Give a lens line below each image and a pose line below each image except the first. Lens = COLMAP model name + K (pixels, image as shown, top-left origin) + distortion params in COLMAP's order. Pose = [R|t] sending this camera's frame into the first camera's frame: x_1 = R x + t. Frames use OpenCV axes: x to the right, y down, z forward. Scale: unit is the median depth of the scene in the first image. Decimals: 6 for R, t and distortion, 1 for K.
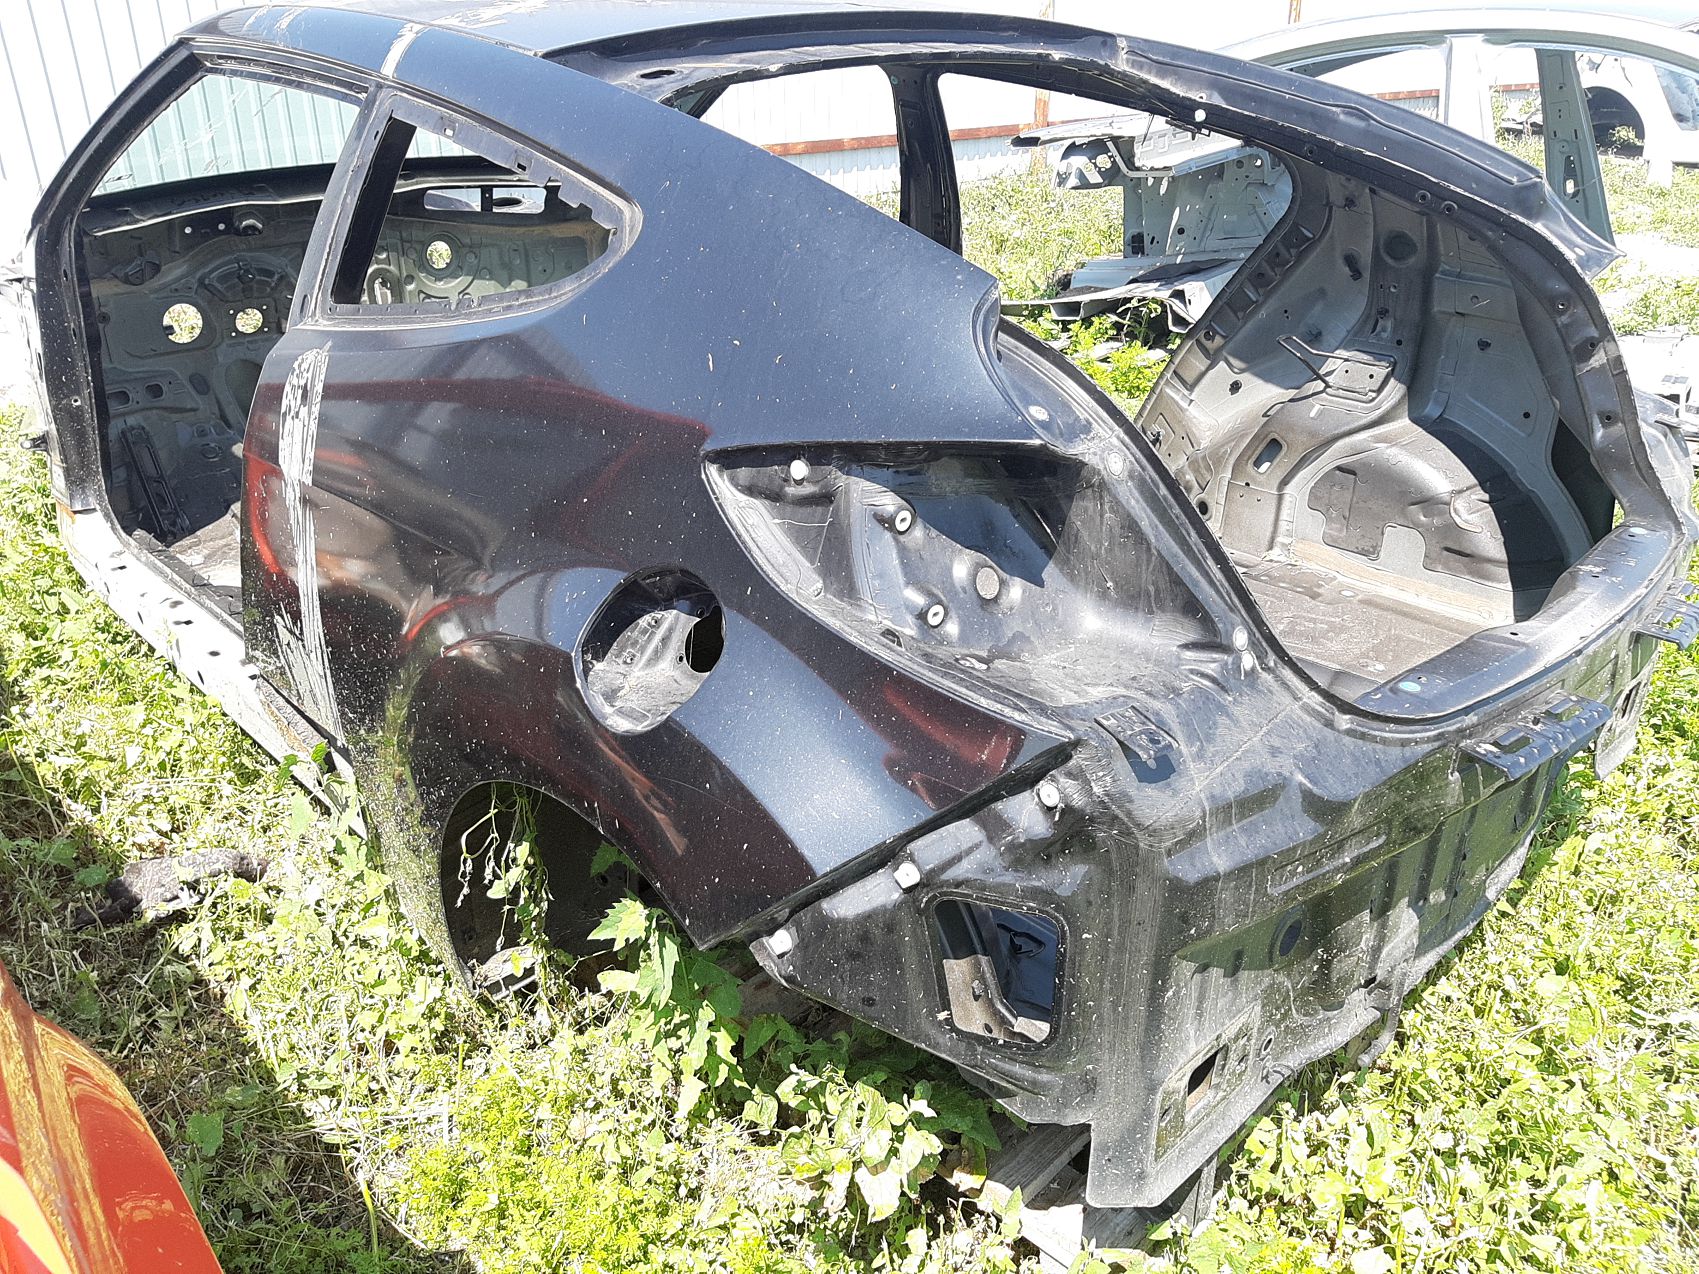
lens RADIAL K [[1365.8, 0, 839.3], [0, 1365.8, 648.8], [0, 0, 1]] dist [0.076838, -0.099731]
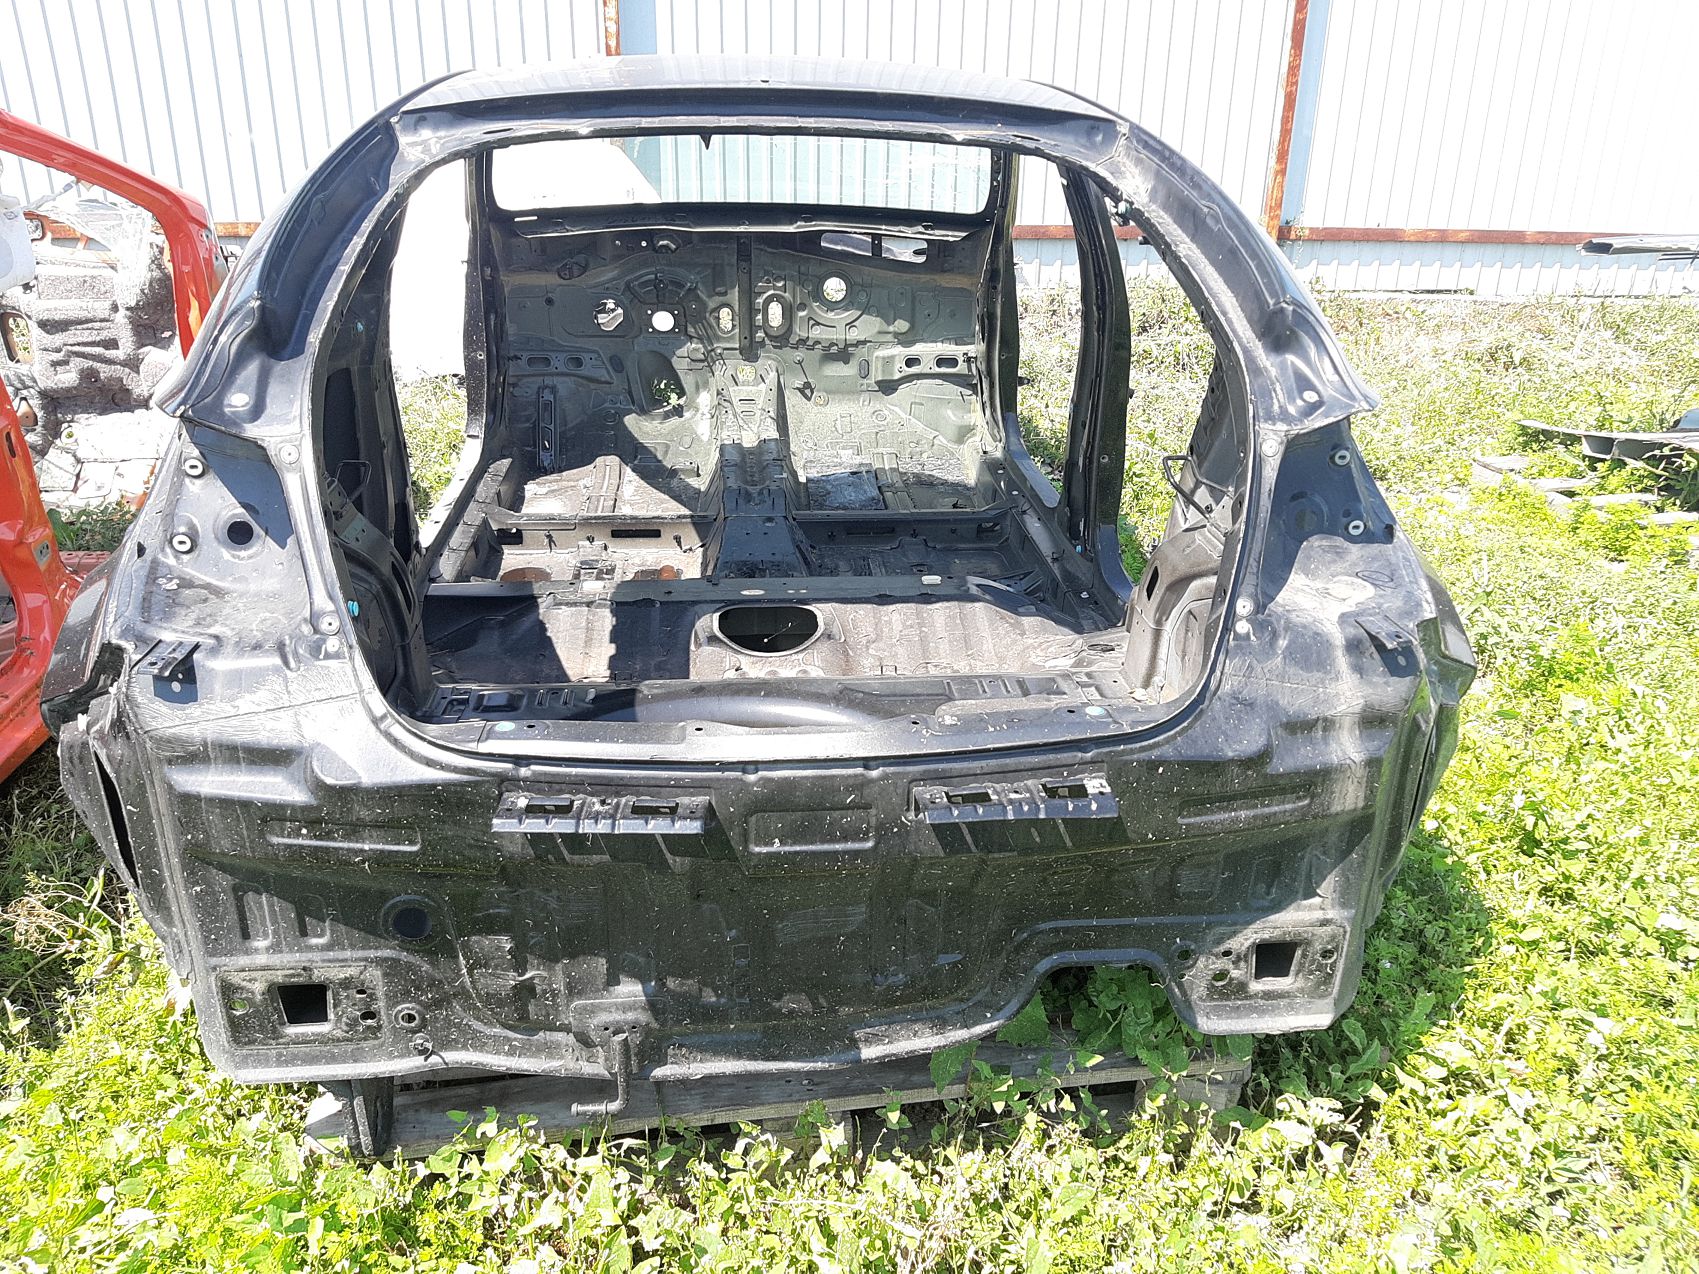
lens RADIAL K [[1365.8, 0, 854.9], [0, 1365.8, 634.3], [0, 0, 1]] dist [0.076838, -0.099731]
pose [[0.802923, 0.252952, -0.539749, 0.417595], [-0.279064, 0.959649, 0.034605, -0.054743], [0.526723, 0.122840, 0.841114, 0.084192]]
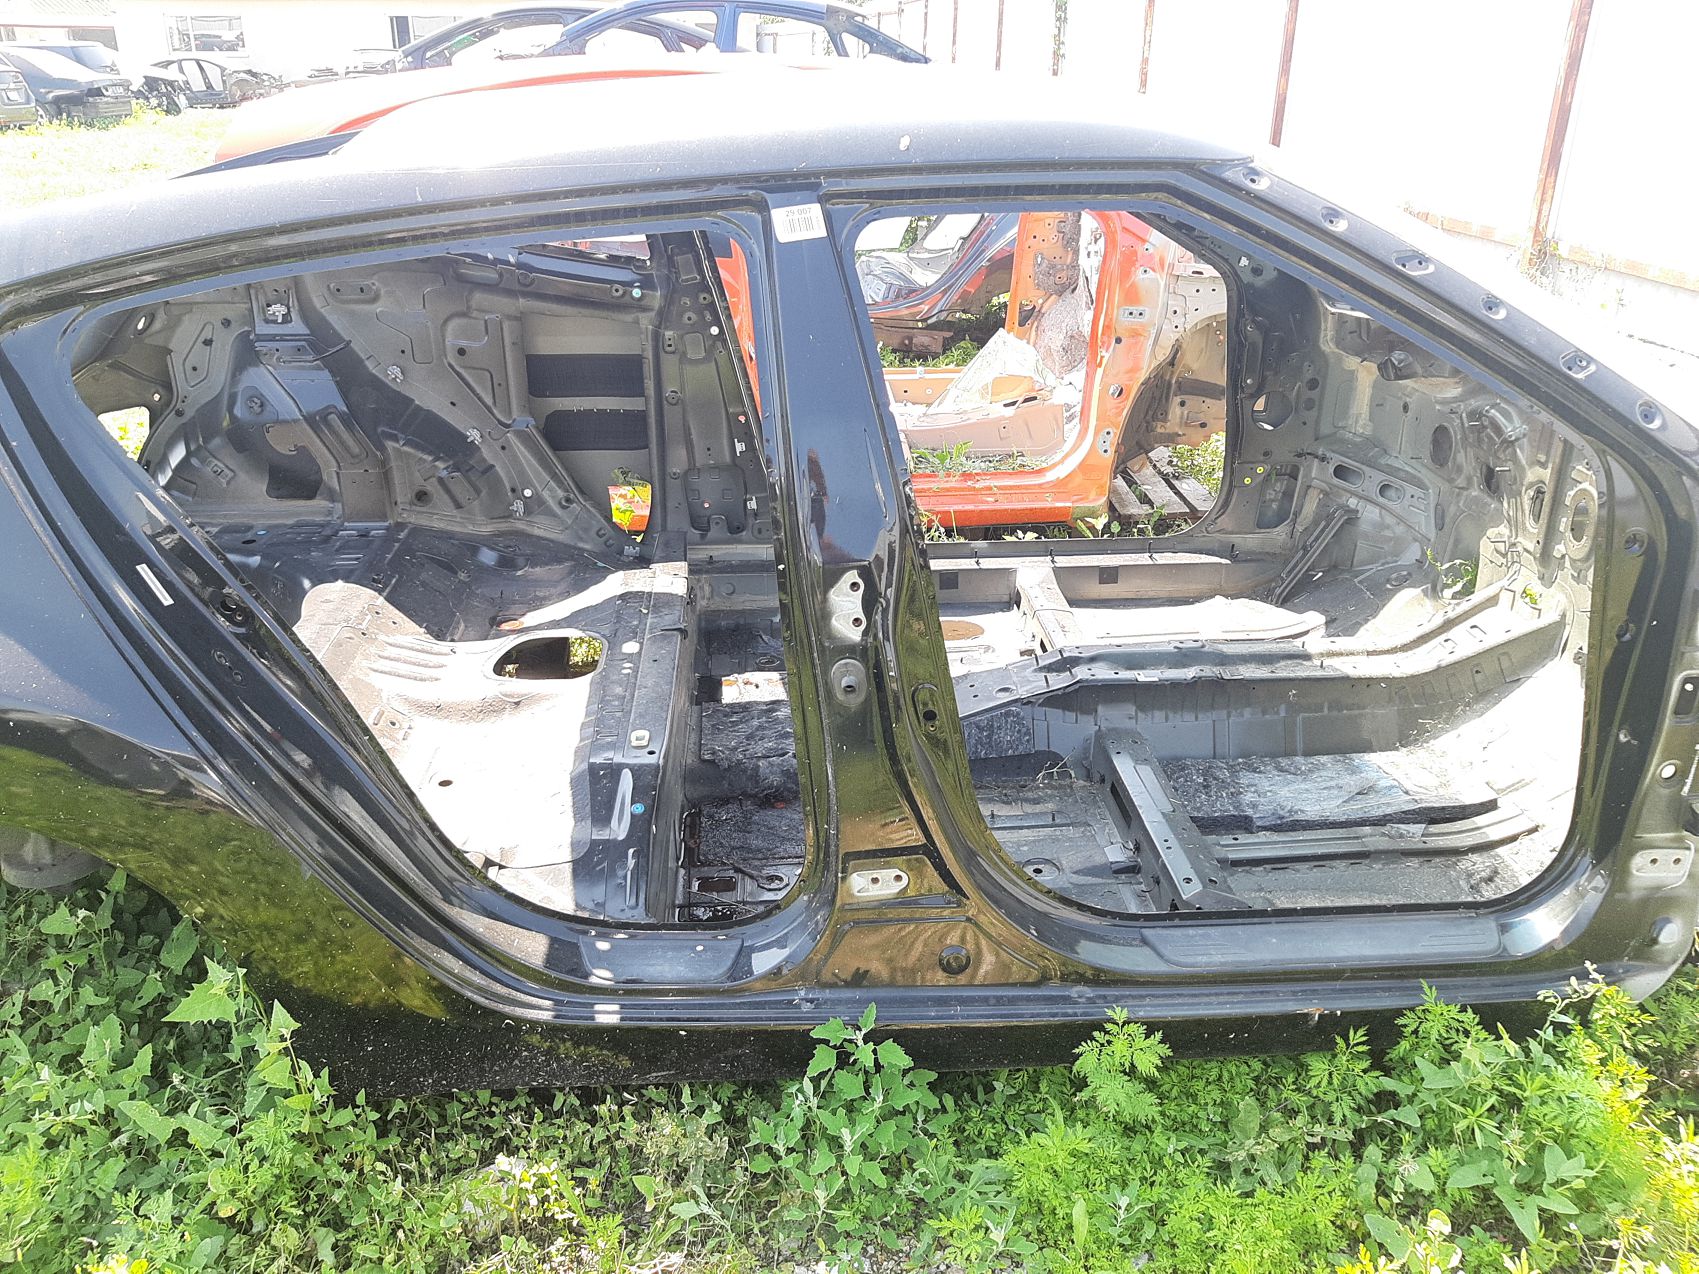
lens RADIAL K [[1365.8, 0, 849.2], [0, 1365.8, 637.3], [0, 0, 1]] dist [0.076838, -0.099731]
pose [[-0.624105, 0.323046, -0.711431, 0.387603], [-0.333868, 0.712955, 0.616626, -0.509040], [0.706417, 0.622363, -0.337104, 0.993803]]
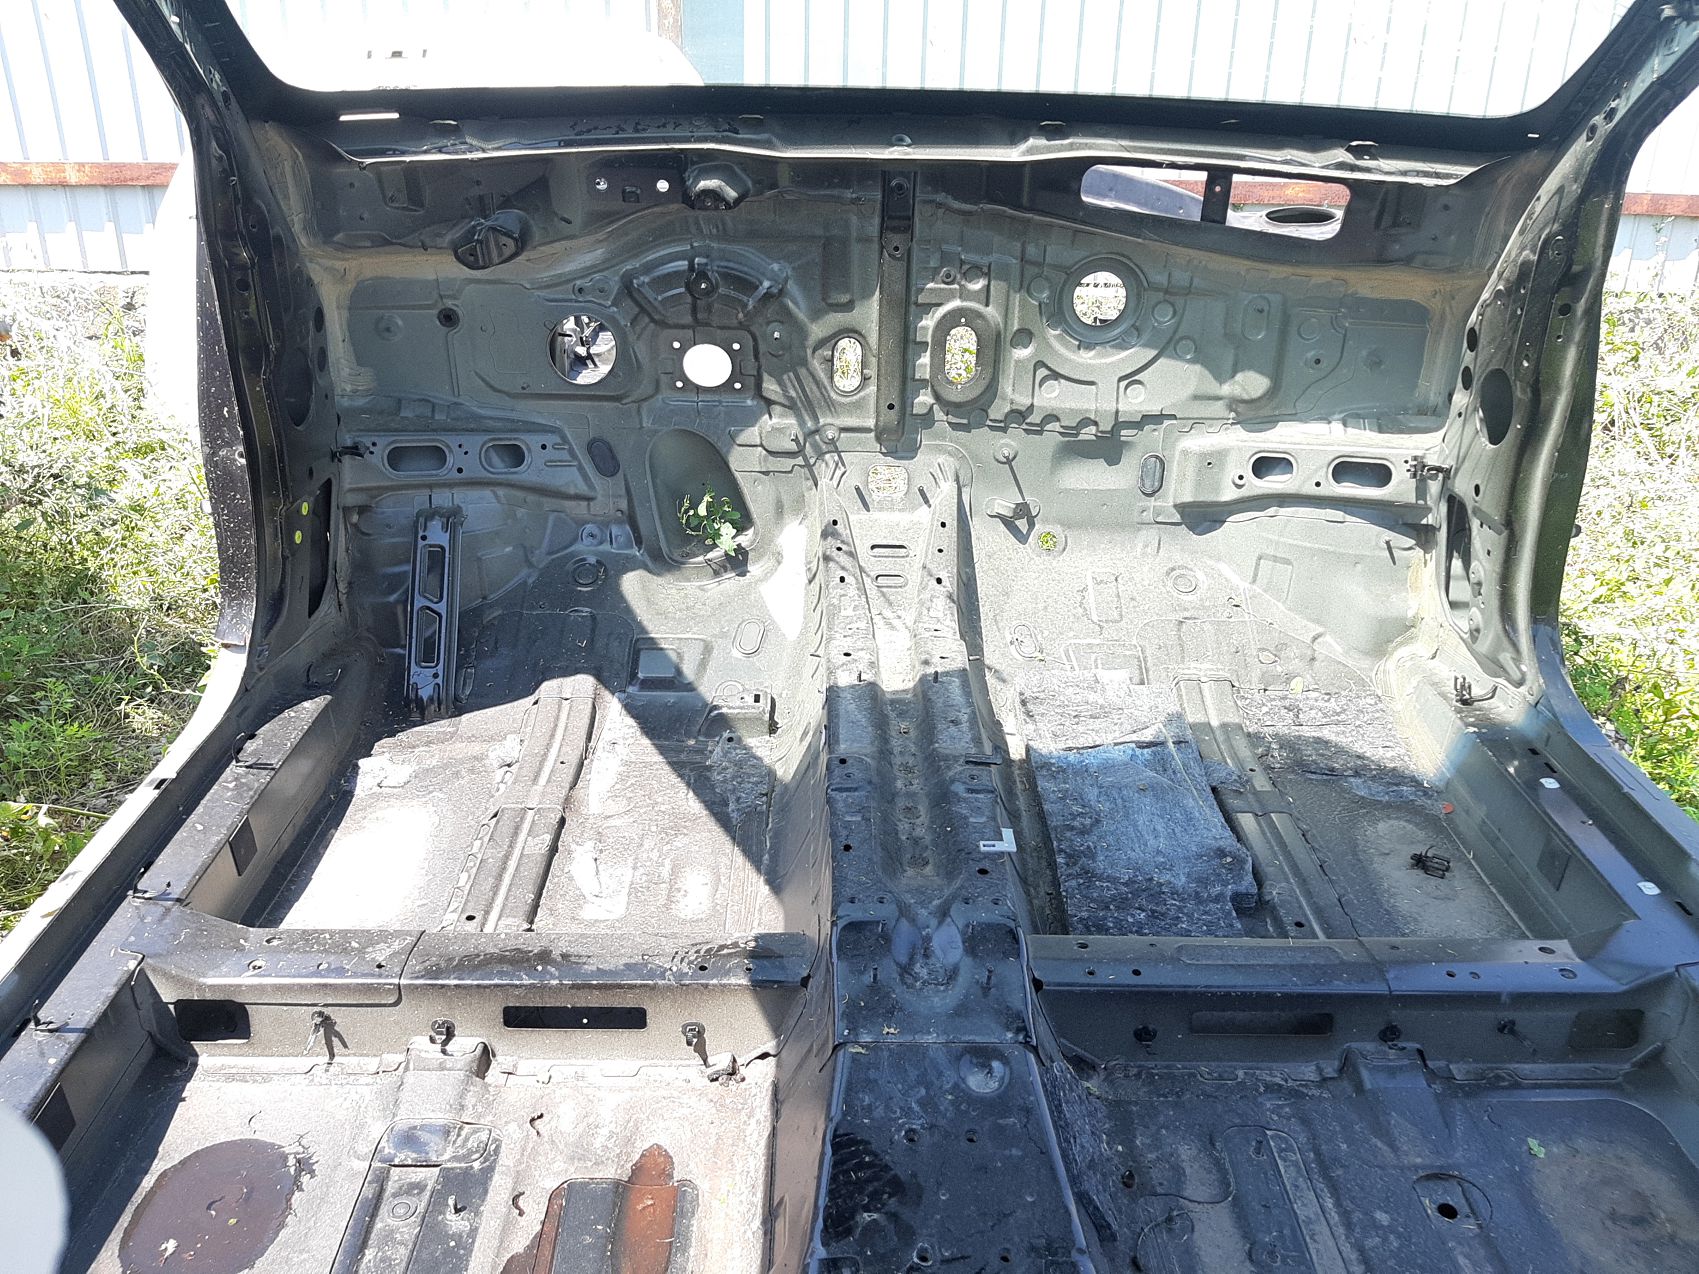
lens RADIAL K [[1365.8, 0, 848.2], [0, 1365.8, 638.6], [0, 0, 1]] dist [0.076838, -0.099731]
pose [[0.753028, 0.289315, -0.590970, -0.028746], [-0.308399, 0.948573, 0.071414, -0.177982], [0.581239, 0.128478, 0.803526, 0.568549]]
